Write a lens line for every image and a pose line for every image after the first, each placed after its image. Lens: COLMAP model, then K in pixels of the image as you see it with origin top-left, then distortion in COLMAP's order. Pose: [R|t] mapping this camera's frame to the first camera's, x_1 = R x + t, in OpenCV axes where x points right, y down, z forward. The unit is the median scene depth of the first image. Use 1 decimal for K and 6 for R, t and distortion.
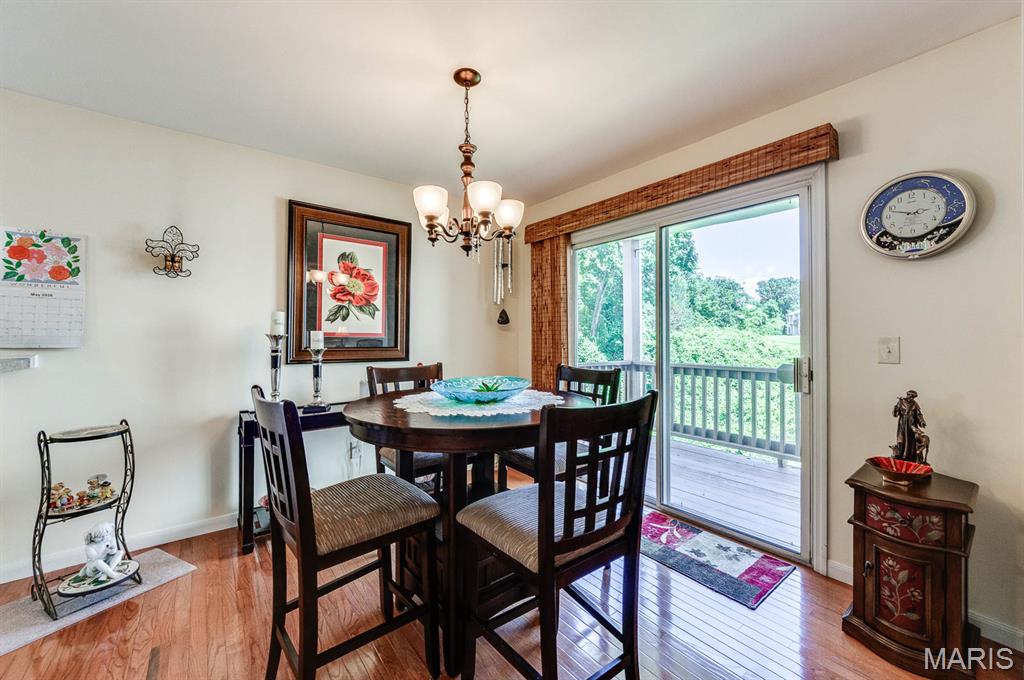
lens RADIAL K [[415.3, 0, 517.0], [0, 415.3, 331.6], [0, 0, 1]] dist [0.000189, 0.000072]
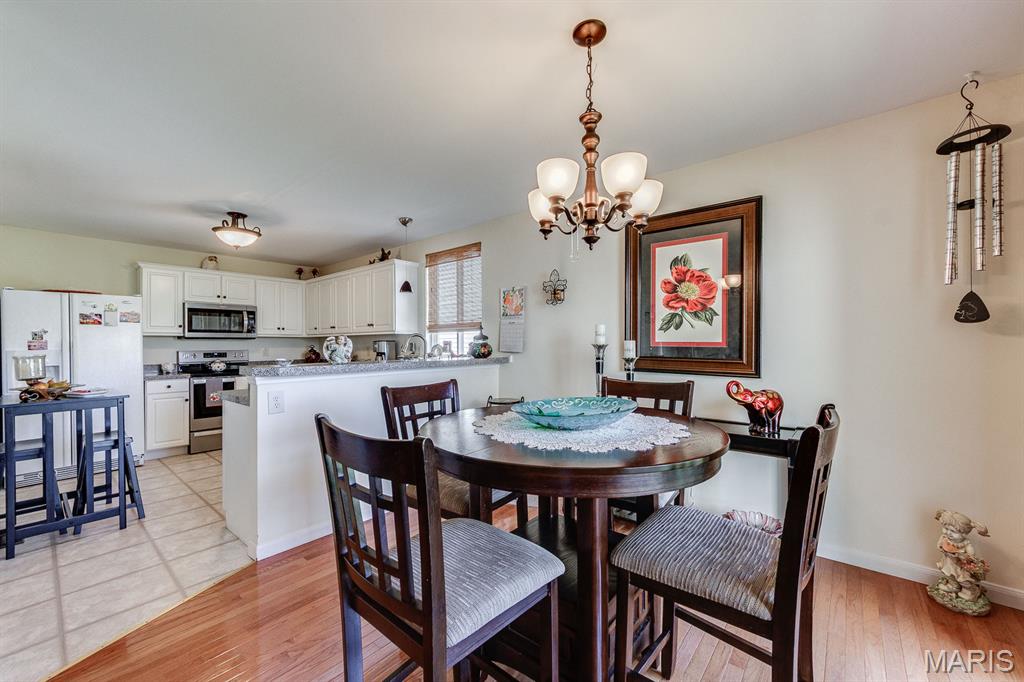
lens RADIAL K [[401.1, 0, 509.8], [0, 401.1, 345.9], [0, 0, 1]] dist [-0.017650, -0.000127]
pose [[0.201813, 0.003473, -0.979418, 0.443294], [0.013186, 0.999893, 0.006263, 0.001215], [0.979335, -0.014179, 0.201745, 0.491248]]
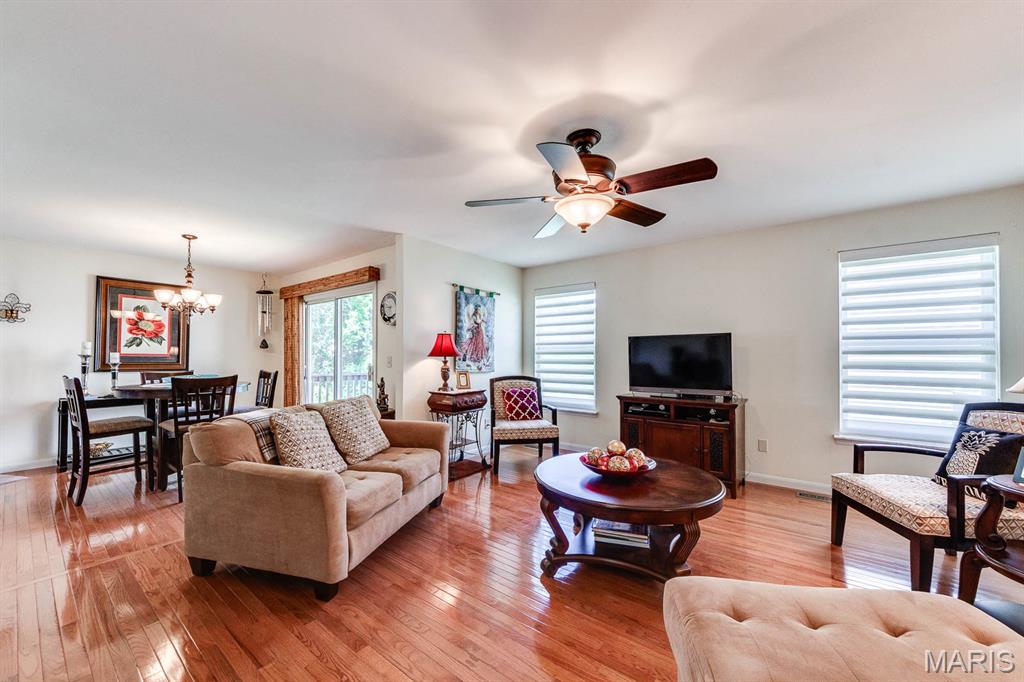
lens RADIAL K [[395.8, 0, 509.4], [0, 395.8, 351.6], [0, 0, 1]] dist [-0.000195, 0.000125]
pose [[0.969406, 0.005118, 0.245411, 0.716544], [-0.005789, 0.999981, 0.002013, -0.019225], [-0.245396, -0.003372, 0.969417, -1.018335]]
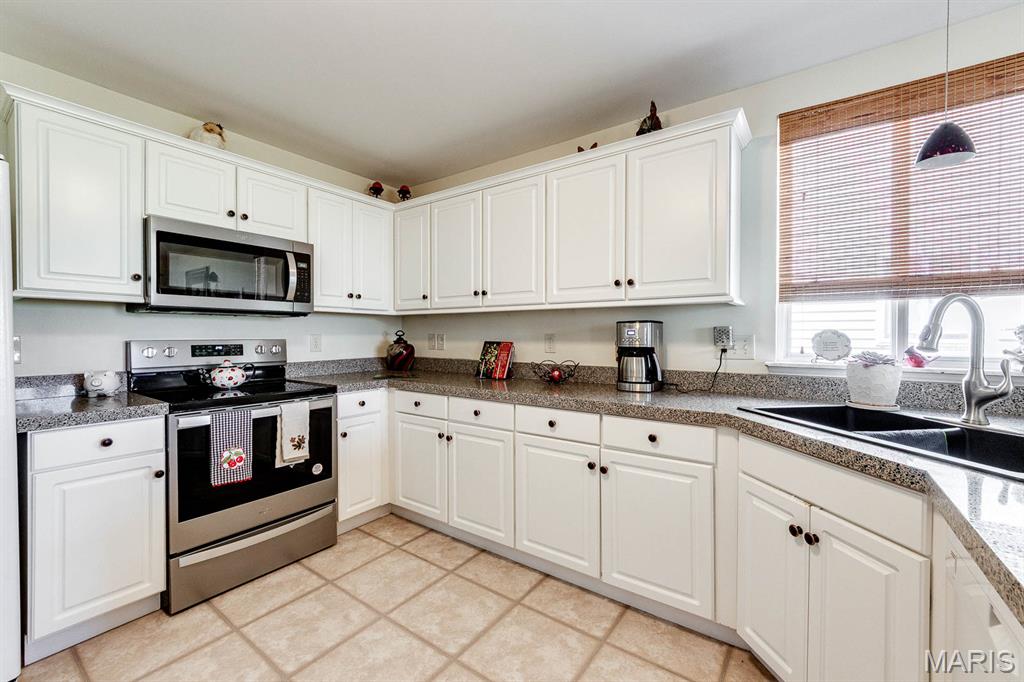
lens RADIAL K [[410.6, 0, 512.0], [0, 410.6, 341.0], [0, 0, 1]] dist [-0.001123, -0.000128]
pose [[0.278433, 0.021081, -0.960224, -0.694120], [0.003772, 0.999727, 0.023042, 0.001244], [0.960448, -0.010037, 0.278277, -0.150981]]
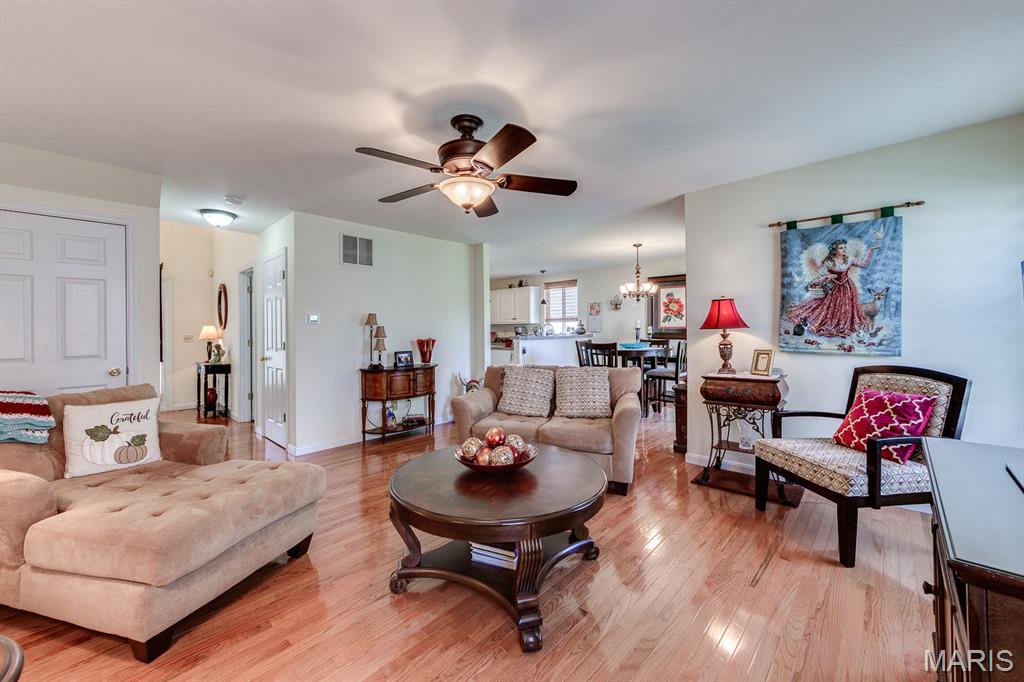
lens RADIAL K [[401.1, 0, 499.6], [0, 401.1, 320.8], [0, 0, 1]] dist [0.001124, 0.000113]
pose [[0.128774, -0.020377, -0.991465, 1.949242], [0.022173, 0.999598, -0.017664, -0.012748], [0.991426, -0.019710, 0.129174, -0.299320]]
